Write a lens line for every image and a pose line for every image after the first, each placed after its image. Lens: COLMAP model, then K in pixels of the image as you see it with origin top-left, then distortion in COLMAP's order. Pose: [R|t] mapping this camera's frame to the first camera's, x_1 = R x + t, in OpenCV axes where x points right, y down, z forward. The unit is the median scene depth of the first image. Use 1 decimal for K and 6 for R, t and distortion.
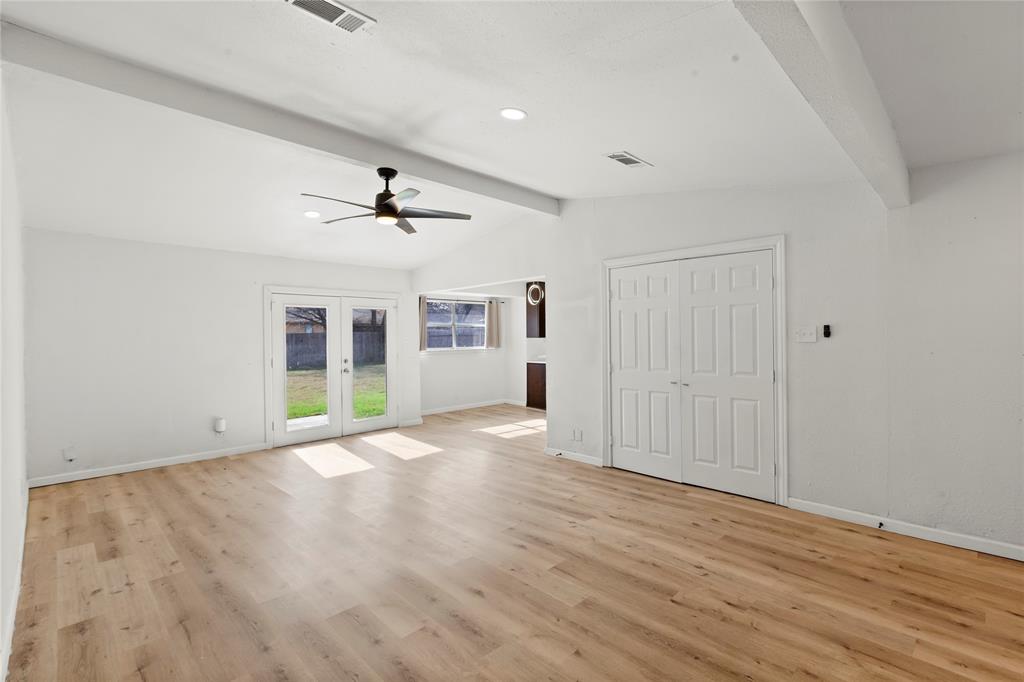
lens RADIAL K [[469.5, 0, 508.9], [0, 469.5, 341.3], [0, 0, 1]] dist [0.005206, -0.001712]
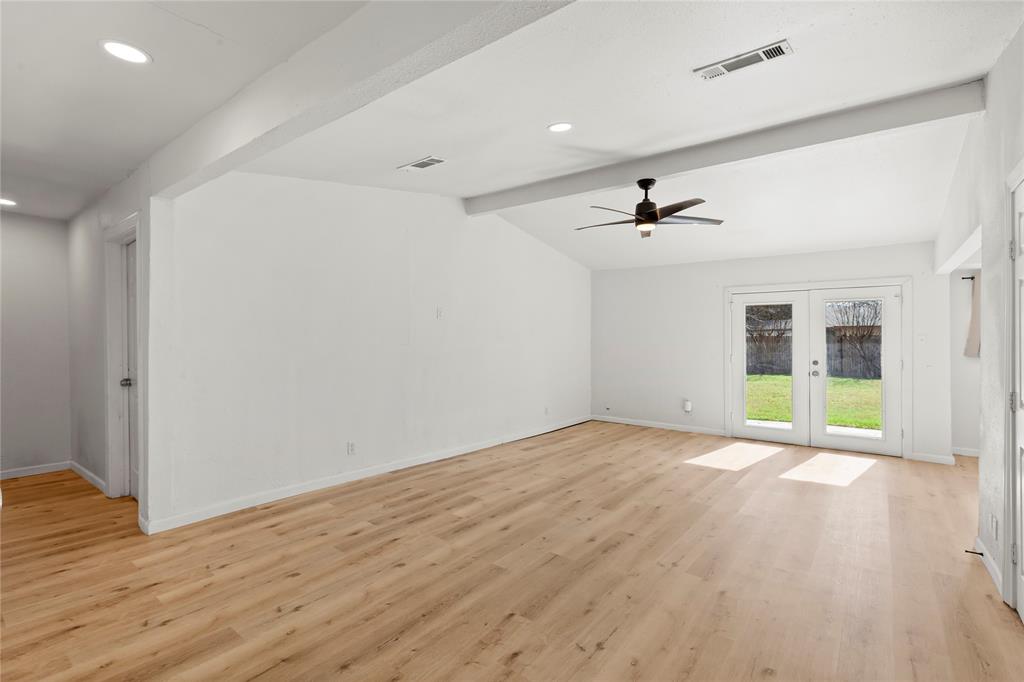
lens RADIAL K [[469.5, 0, 502.2], [0, 469.5, 344.6], [0, 0, 1]] dist [0.005206, -0.001712]
pose [[0.120211, 0.026109, -0.992405, 0.895510], [-0.018896, 0.999533, 0.024008, -0.003185], [0.992569, 0.015867, 0.120648, 0.612759]]
